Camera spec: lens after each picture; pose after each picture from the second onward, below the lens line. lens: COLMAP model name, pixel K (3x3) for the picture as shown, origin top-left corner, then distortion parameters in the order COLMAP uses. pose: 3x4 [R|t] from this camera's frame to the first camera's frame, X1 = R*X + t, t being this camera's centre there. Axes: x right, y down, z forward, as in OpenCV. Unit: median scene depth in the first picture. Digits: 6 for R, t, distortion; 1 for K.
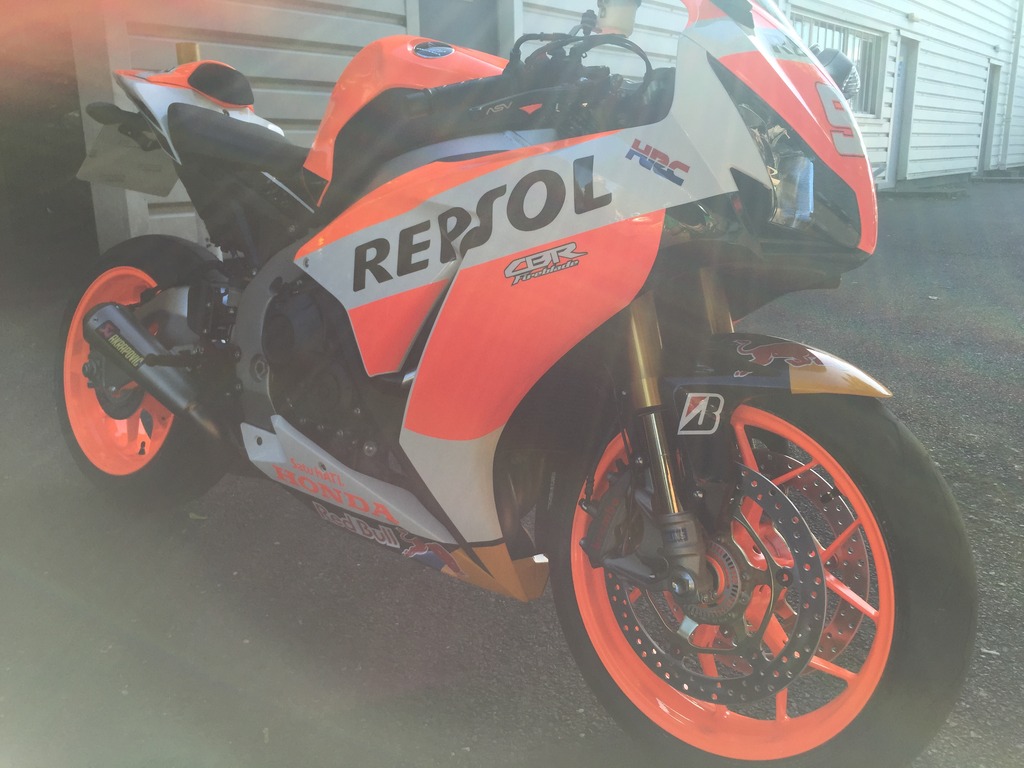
lens RADIAL K [[874.7, 0, 512.0], [0, 874.7, 384.0], [0, 0, 1]] dist [0.095319, -0.121355]
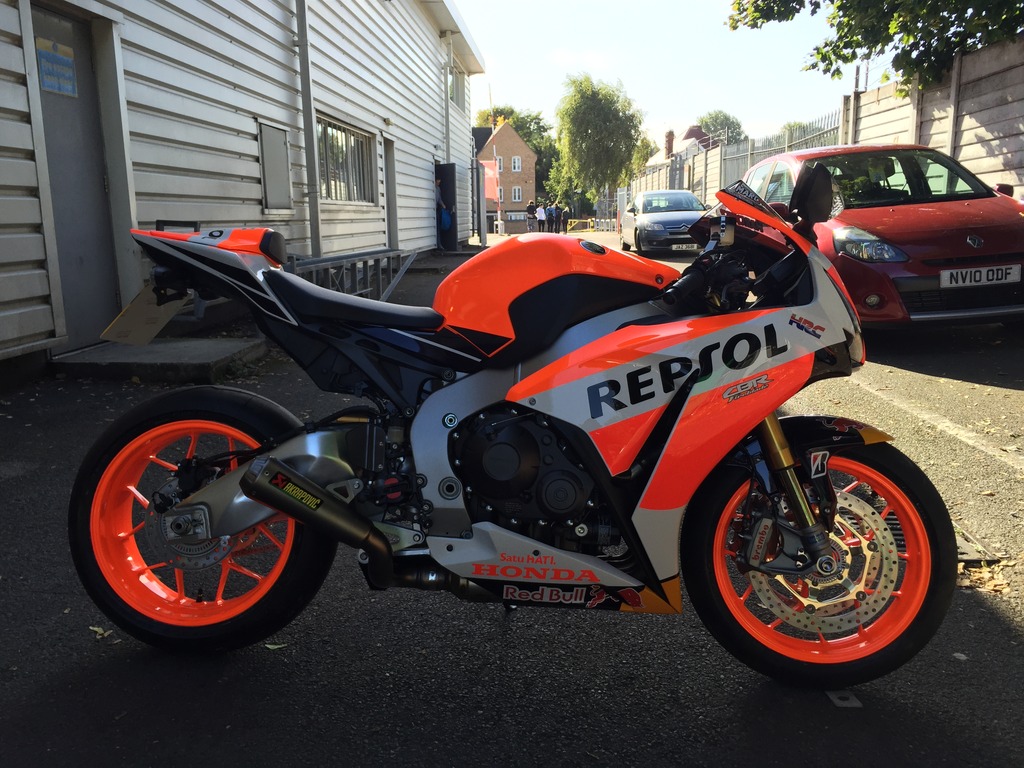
lens RADIAL K [[874.7, 0, 512.0], [0, 874.7, 384.0], [0, 0, 1]] dist [0.095319, -0.121355]
pose [[0.815084, -0.103936, 0.569943, -1.098980], [0.144605, 0.989137, -0.026422, -0.143718], [-0.561005, 0.103953, 0.821259, -0.093921]]
